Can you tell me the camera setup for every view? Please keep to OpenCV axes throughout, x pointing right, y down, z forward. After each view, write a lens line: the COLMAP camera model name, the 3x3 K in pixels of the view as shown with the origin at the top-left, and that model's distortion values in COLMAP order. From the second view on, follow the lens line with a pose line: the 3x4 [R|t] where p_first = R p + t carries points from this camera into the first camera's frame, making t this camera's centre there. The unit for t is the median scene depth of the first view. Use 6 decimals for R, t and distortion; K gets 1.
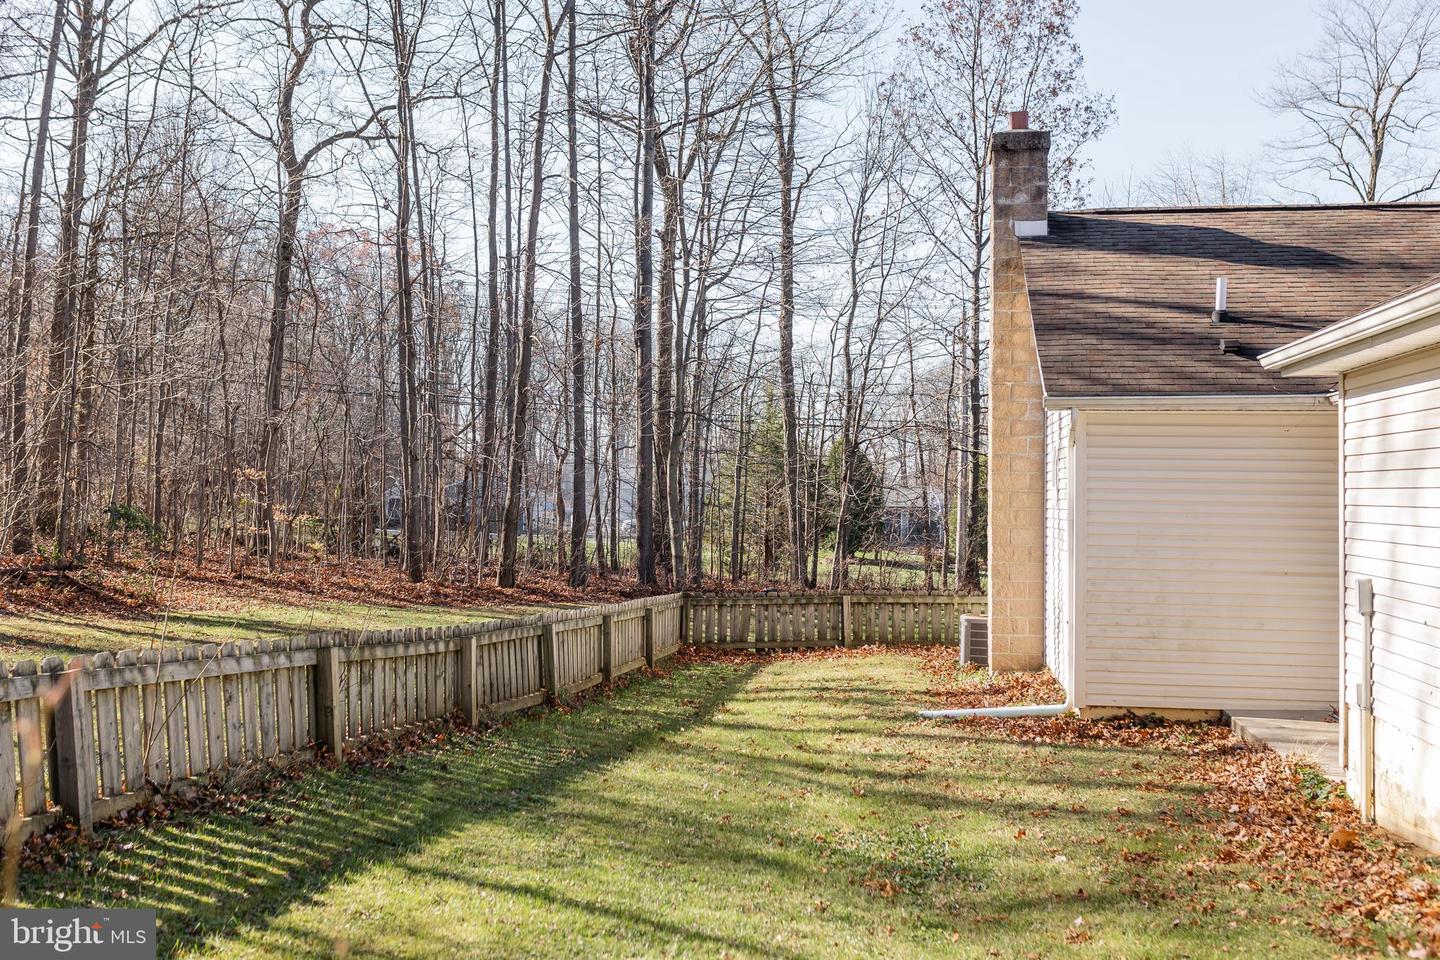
lens RADIAL K [[1369.8, 0, 712.0], [0, 1369.8, 472.3], [0, 0, 1]] dist [-0.002421, 0.000000]
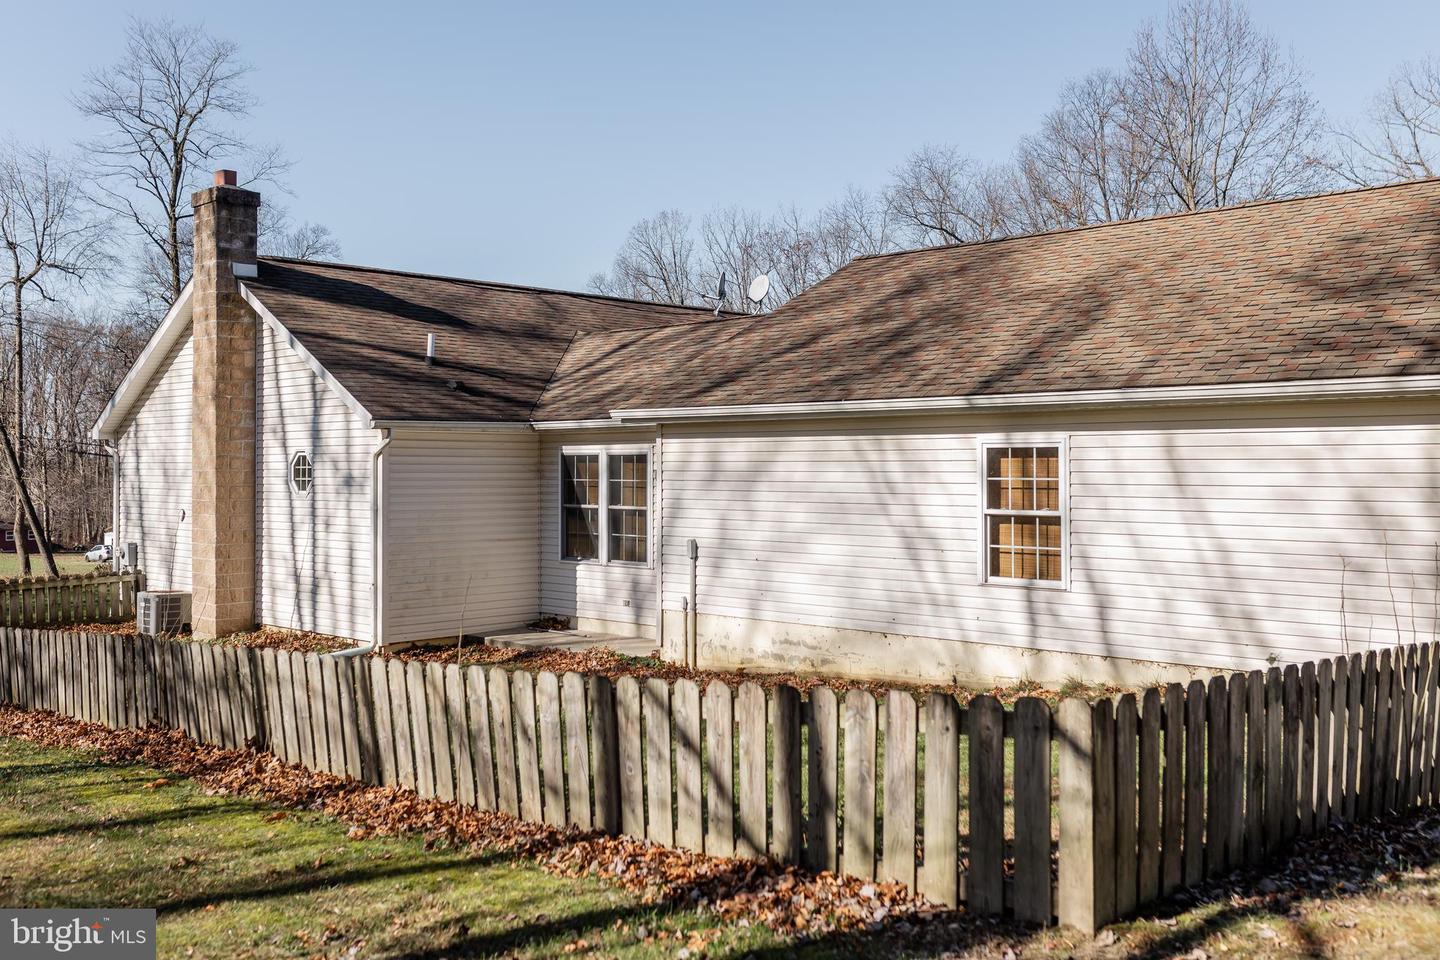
lens RADIAL K [[1369.8, 0, 709.7], [0, 1369.8, 468.6], [0, 0, 1]] dist [-0.002421, 0.000000]
pose [[0.573242, -0.009788, 0.819327, -0.225581], [-0.006982, 0.999834, 0.016829, -0.010528], [-0.819356, -0.015368, 0.573079, -0.017331]]
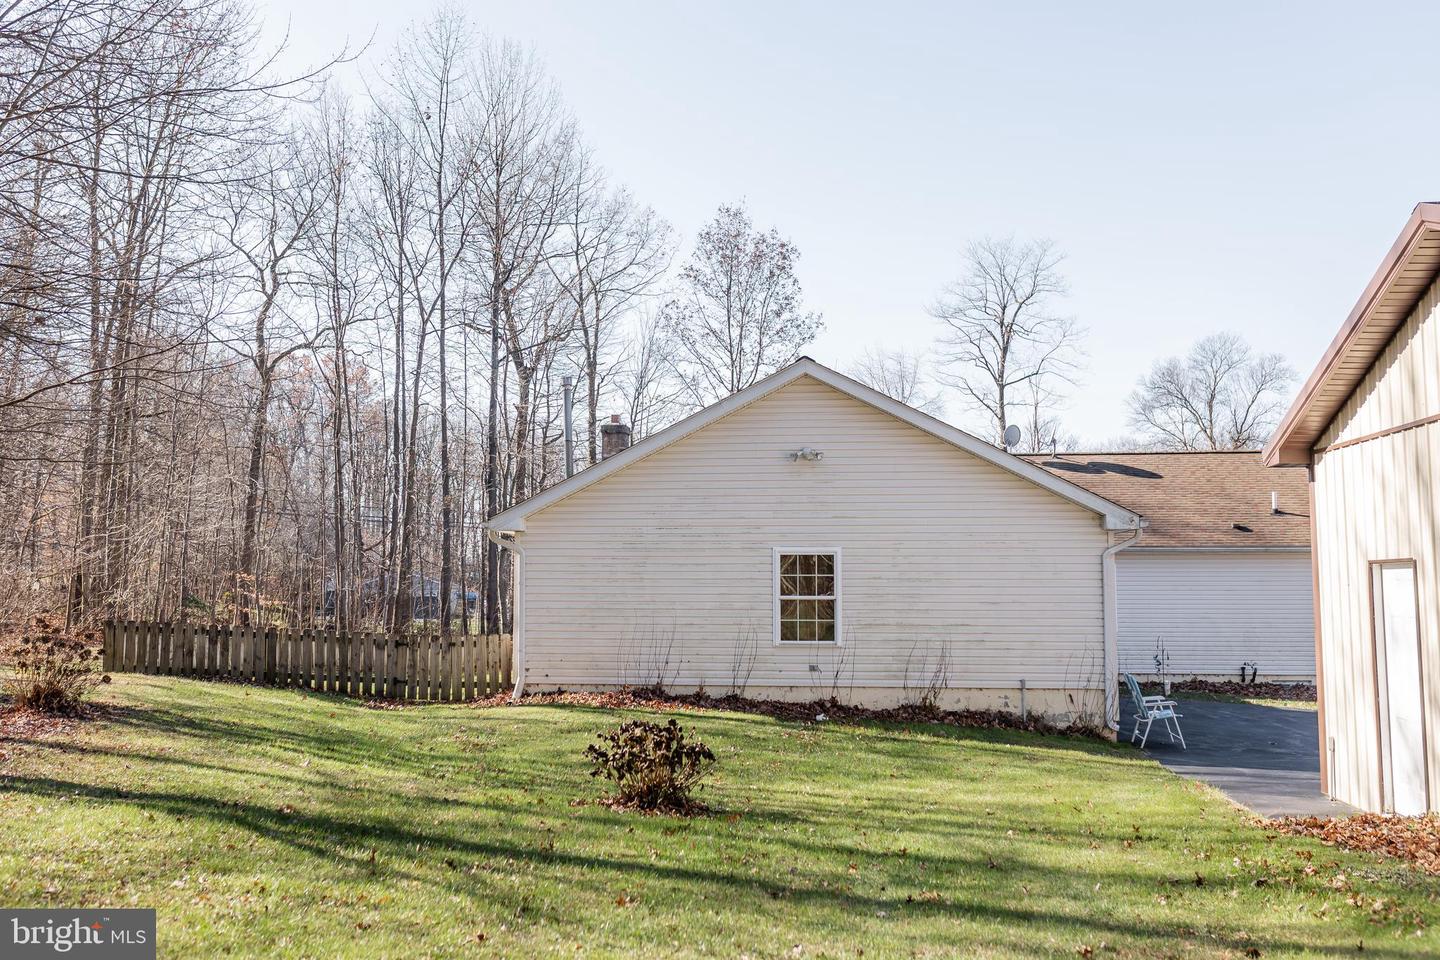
lens RADIAL K [[1369.8, 0, 716.9], [0, 1369.8, 472.8], [0, 0, 1]] dist [-0.002421, 0.000000]
pose [[0.998791, -0.007876, 0.048529, 0.121729], [0.010969, 0.997902, -0.063800, -0.009986], [-0.047925, 0.064256, 0.996782, -0.538698]]
